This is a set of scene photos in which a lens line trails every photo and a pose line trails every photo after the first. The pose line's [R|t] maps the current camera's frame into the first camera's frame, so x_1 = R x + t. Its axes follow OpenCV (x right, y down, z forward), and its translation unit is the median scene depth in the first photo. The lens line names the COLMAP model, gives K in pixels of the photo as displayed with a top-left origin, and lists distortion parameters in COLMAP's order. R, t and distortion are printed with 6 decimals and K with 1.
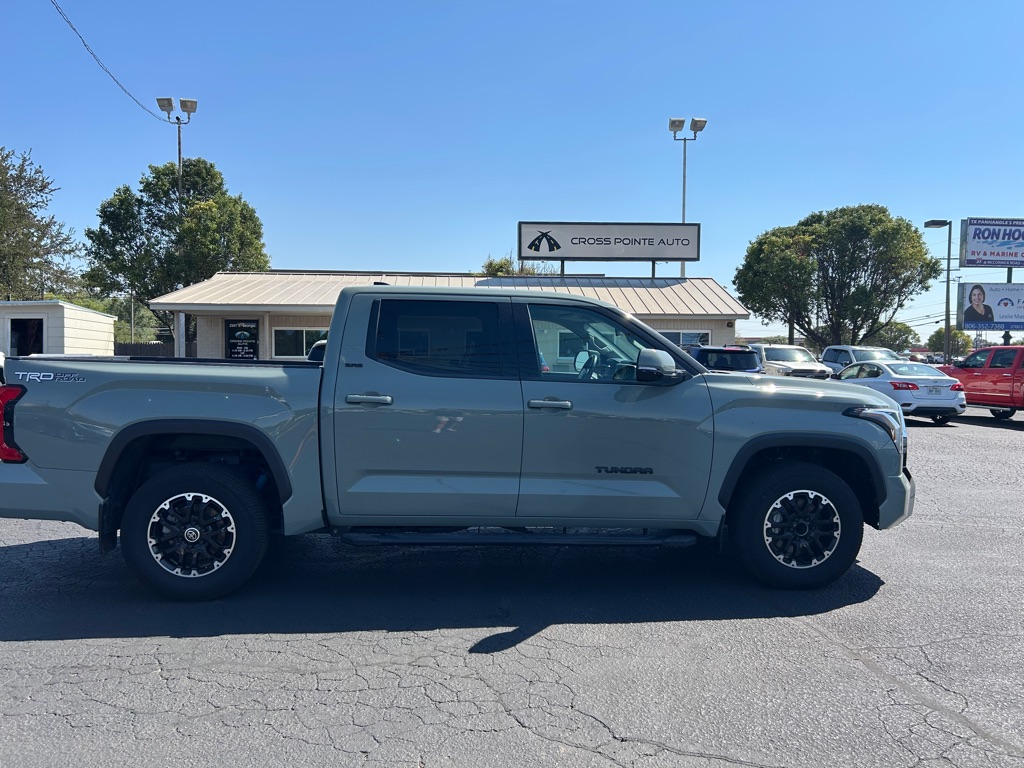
lens RADIAL K [[728.6, 0, 505.8], [0, 728.6, 380.6], [0, 0, 1]] dist [0.039247, -0.046232]
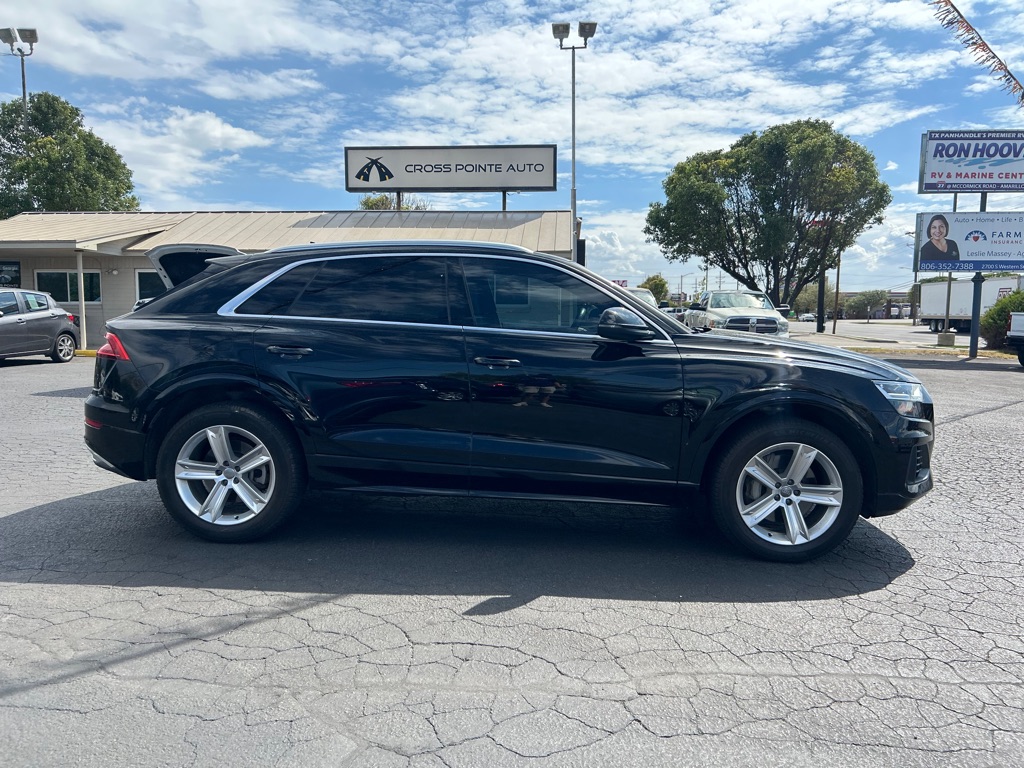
lens RADIAL K [[728.6, 0, 518.2], [0, 728.6, 365.9], [0, 0, 1]] dist [0.039247, -0.046232]
pose [[0.991102, 0.010498, -0.132692, 0.300458], [-0.004696, 0.999022, 0.043962, 0.002122], [0.133024, -0.042948, 0.990182, 0.136416]]
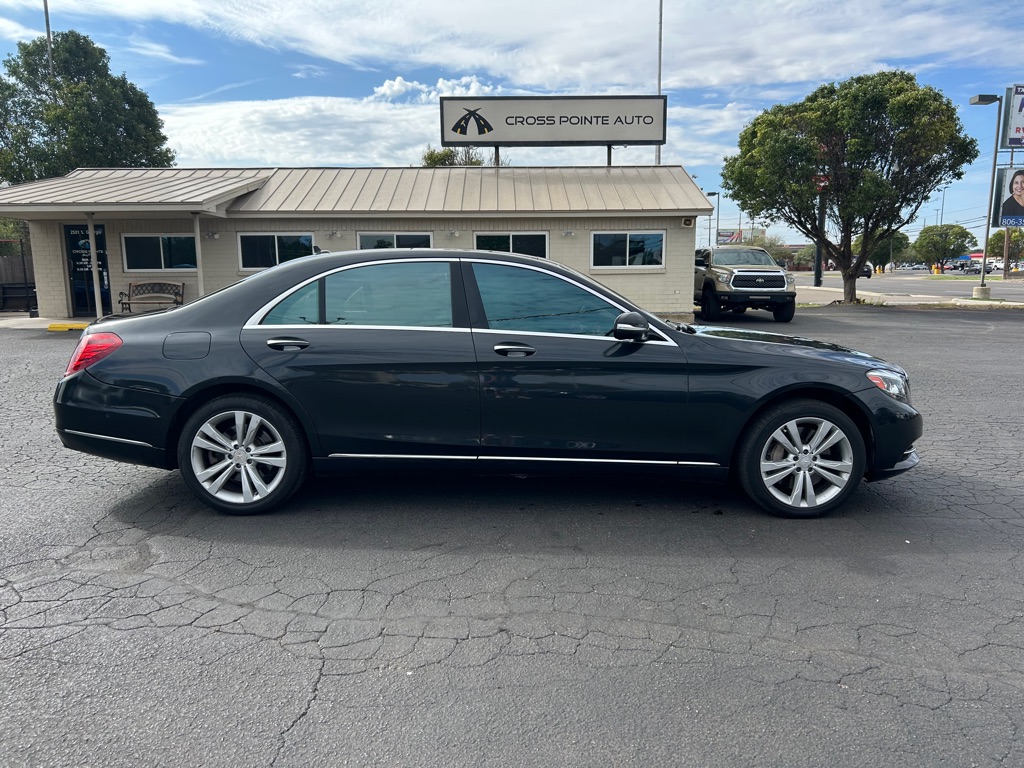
lens RADIAL K [[728.6, 0, 516.5], [0, 728.6, 384.7], [0, 0, 1]] dist [0.039247, -0.046232]
pose [[0.998968, -0.004911, -0.045143, 0.121342], [0.010632, 0.991796, 0.127385, -0.003979], [0.044147, -0.127734, 0.990825, 0.141280]]
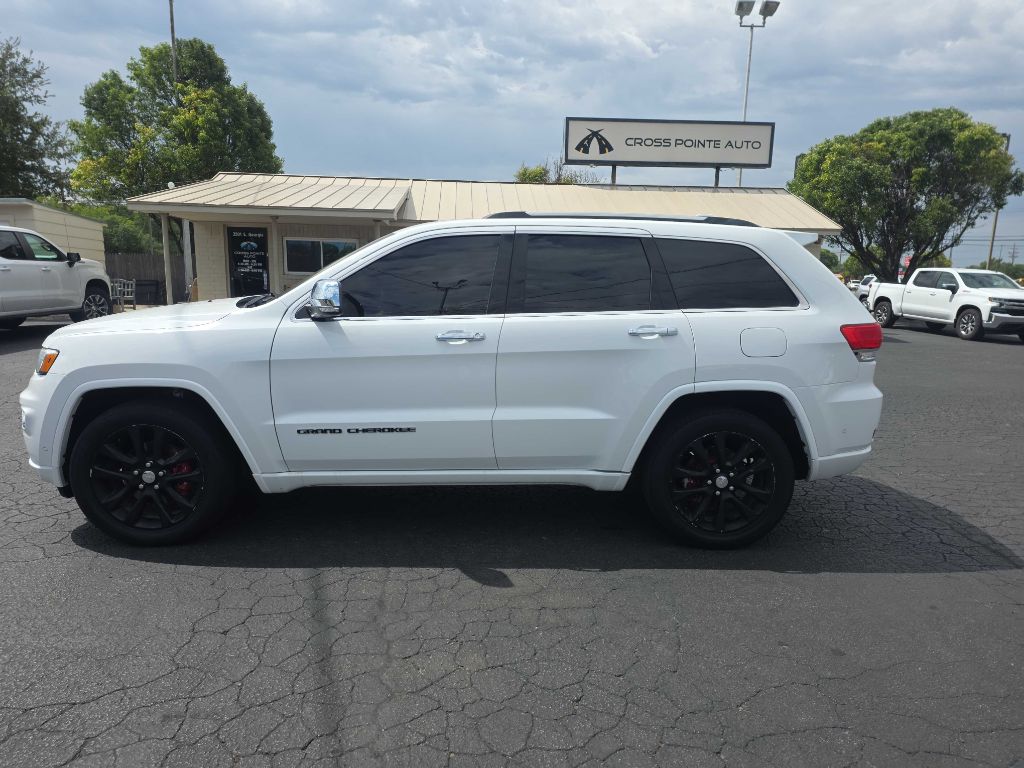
lens RADIAL K [[643.5, 0, 505.7], [0, 643.5, 381.0], [0, 0, 1]] dist [0.041201, -0.028025]
pose [[0.999898, 0.014105, 0.002084, -0.045141], [-0.014257, 0.991197, 0.131622, -0.007509], [-0.000209, -0.131639, 0.991298, 0.175421]]
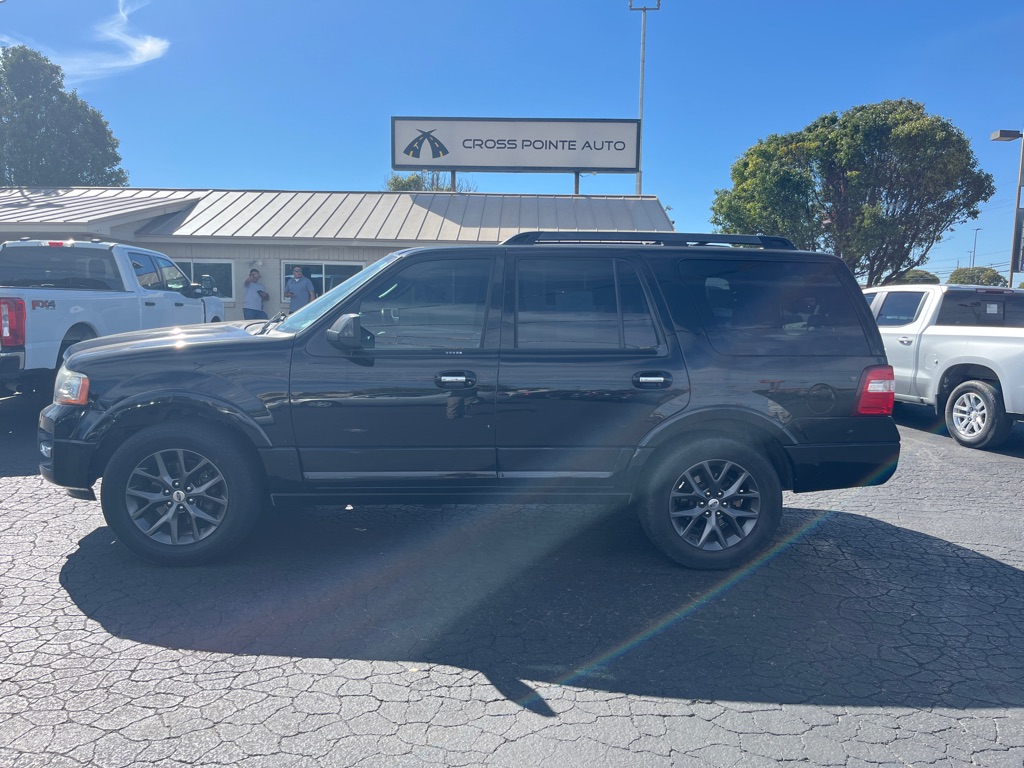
lens RADIAL K [[728.6, 0, 516.2], [0, 728.6, 380.3], [0, 0, 1]] dist [0.039247, -0.046232]
pose [[0.996713, 0.020960, -0.078258, 0.183064], [-0.014786, 0.996792, 0.078653, -0.010689], [0.079655, -0.077237, 0.993826, 0.223116]]
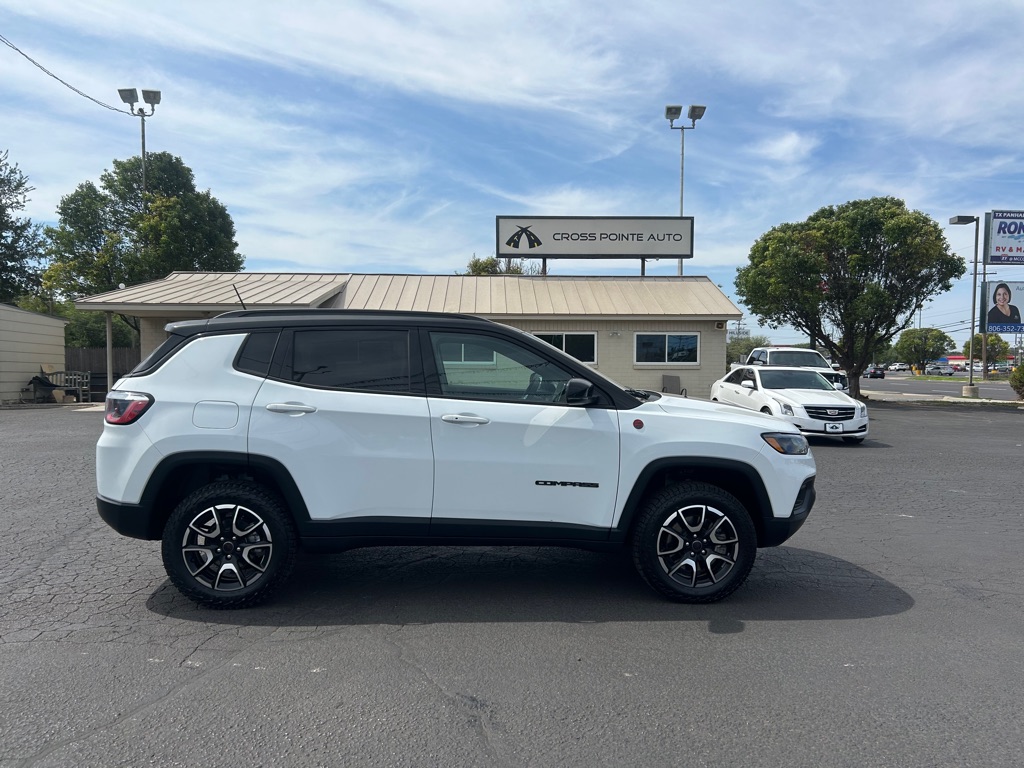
lens RADIAL K [[728.6, 0, 515.8], [0, 728.6, 391.9], [0, 0, 1]] dist [0.039247, -0.046232]
pose [[0.999552, 0.000871, -0.029906, 0.062150], [-0.000662, 0.999975, 0.007008, -0.000713], [0.029911, -0.006985, 0.999528, 0.063396]]
